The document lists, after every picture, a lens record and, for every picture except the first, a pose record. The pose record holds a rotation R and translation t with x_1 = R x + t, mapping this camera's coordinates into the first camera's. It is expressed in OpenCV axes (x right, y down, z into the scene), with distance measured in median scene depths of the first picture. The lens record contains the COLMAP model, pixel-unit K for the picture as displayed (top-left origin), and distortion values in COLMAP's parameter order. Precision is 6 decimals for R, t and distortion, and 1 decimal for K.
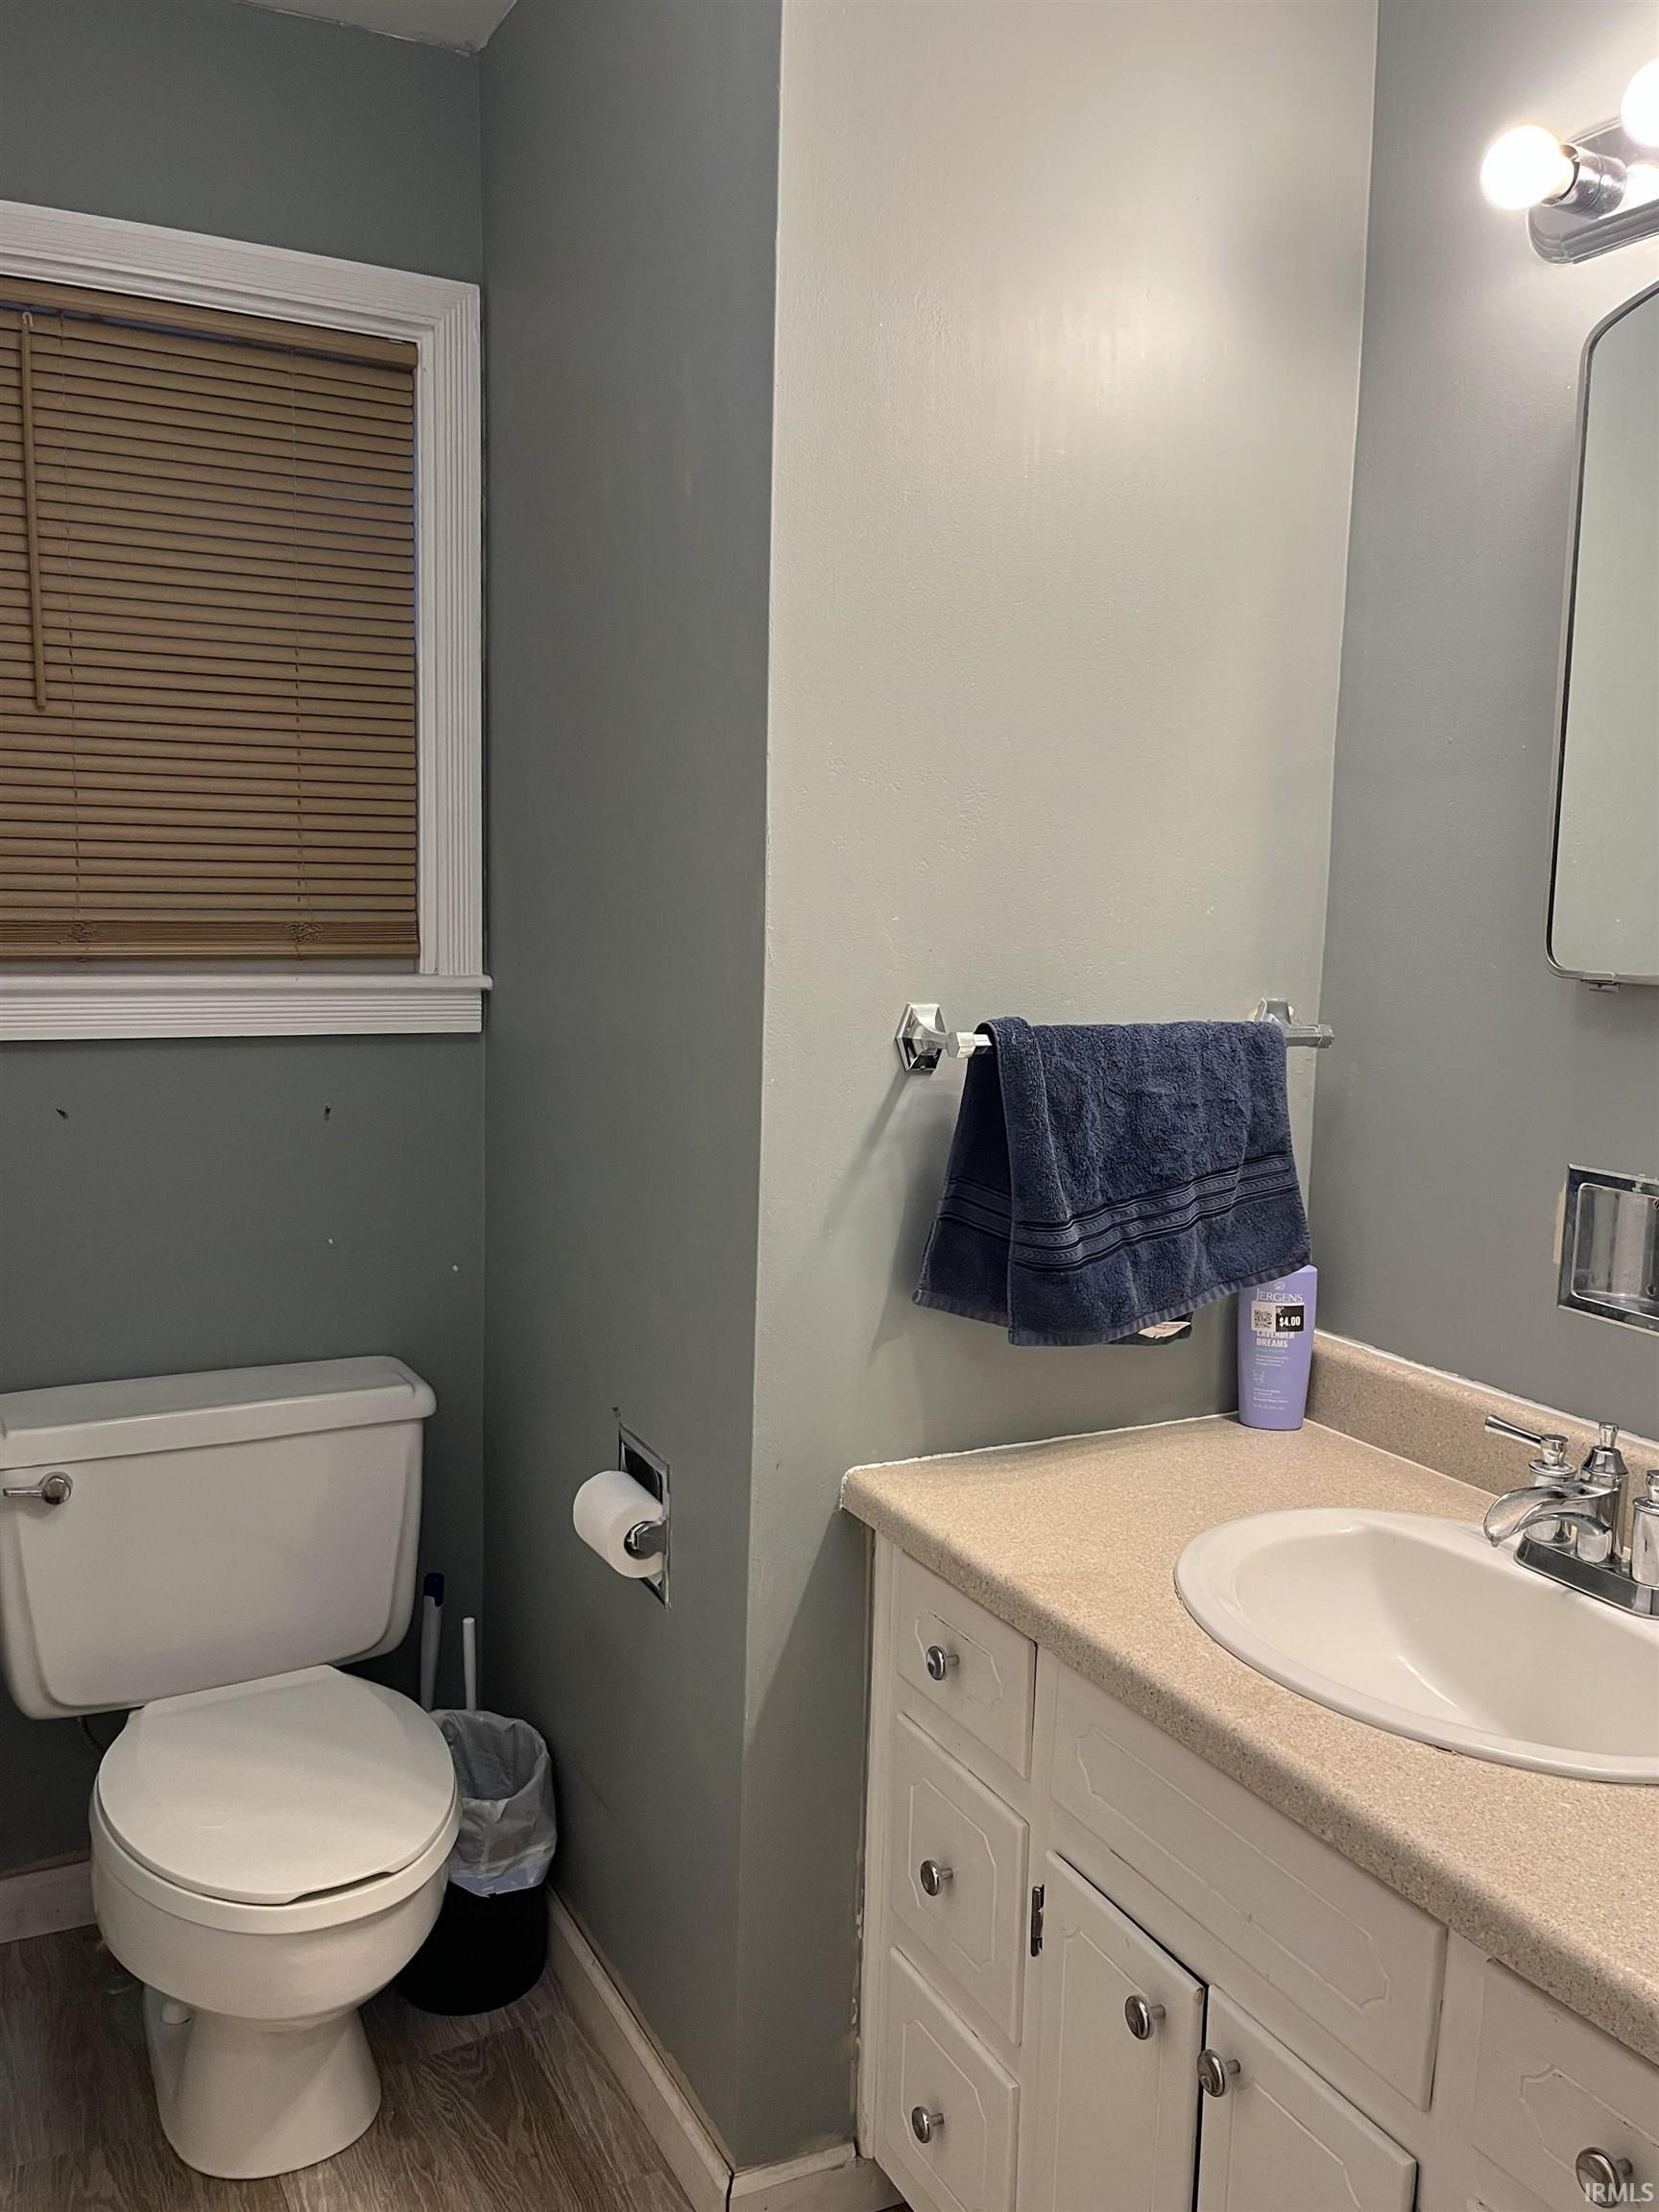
lens RADIAL K [[1760.7, 0, 830.6], [0, 1760.7, 1073.3], [0, 0, 1]] dist [0.058855, -0.075816]
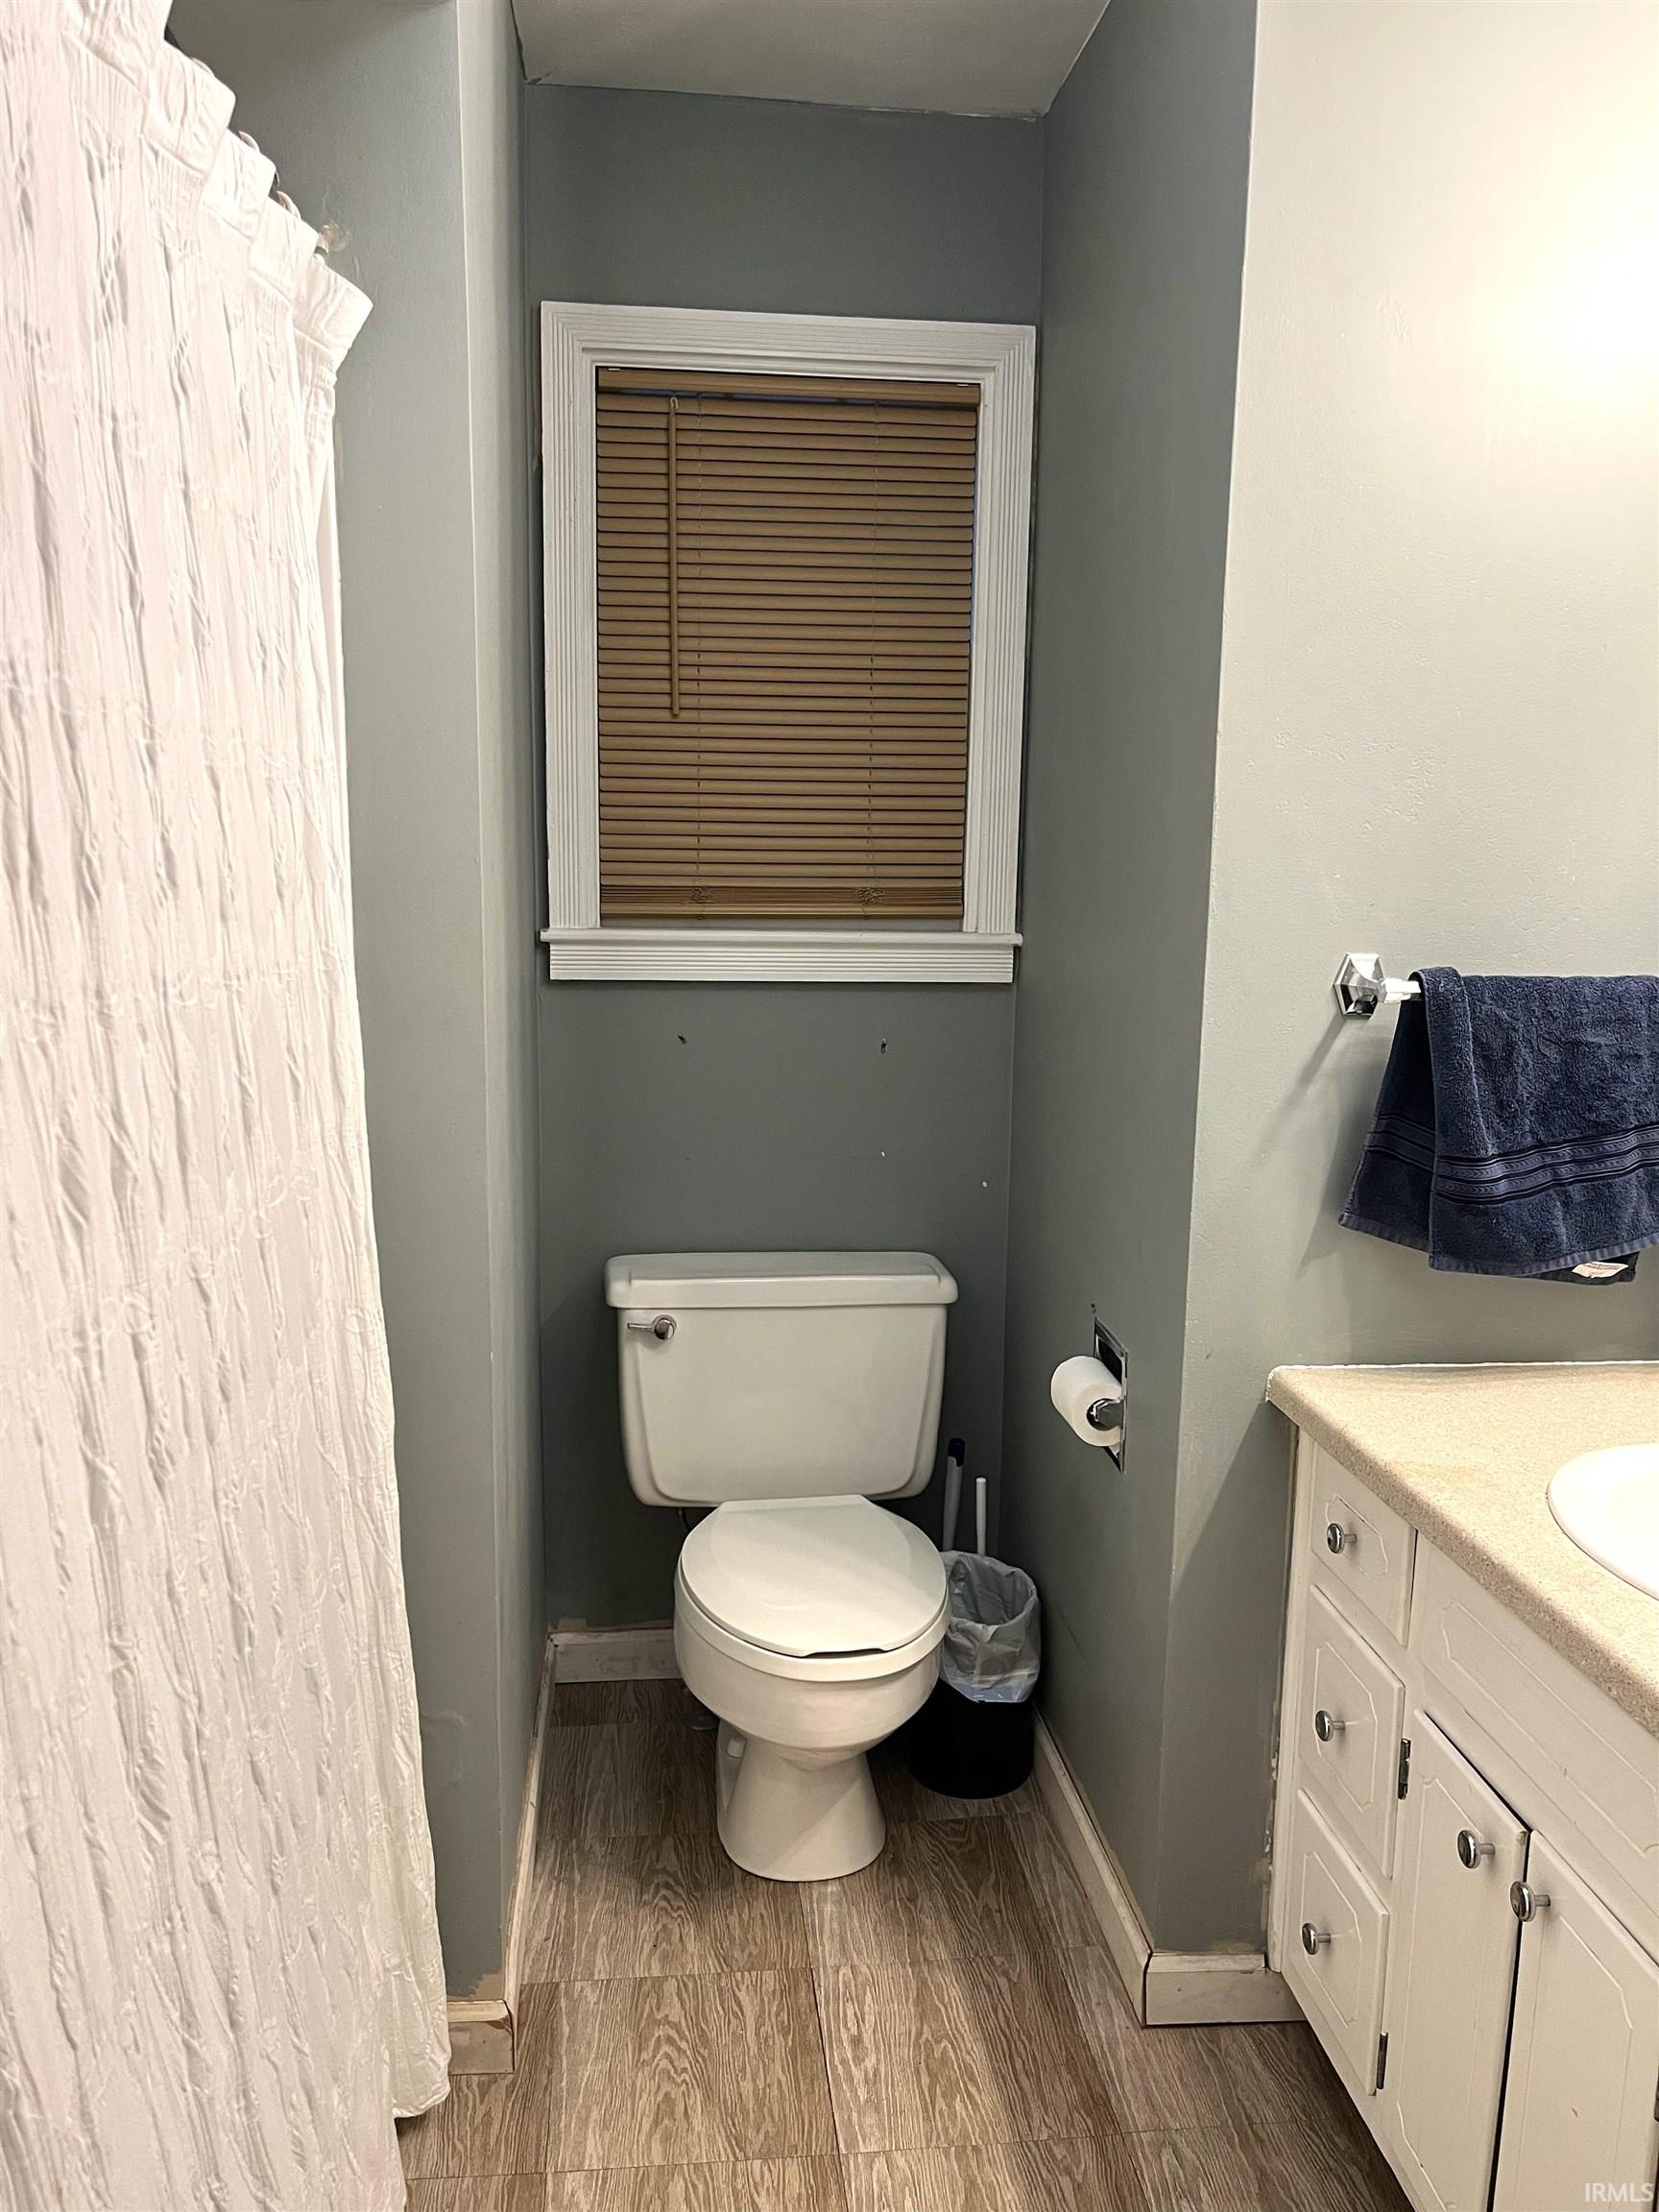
lens RADIAL K [[1693.2, 0, 822.0], [0, 1693.2, 1109.4], [0, 0, 1]] dist [0.063380, -0.089446]
pose [[0.930762, 0.046518, -0.362653, 0.122313], [-0.033407, 0.998544, 0.042344, 0.022209], [0.364095, -0.027297, 0.930962, -0.109955]]
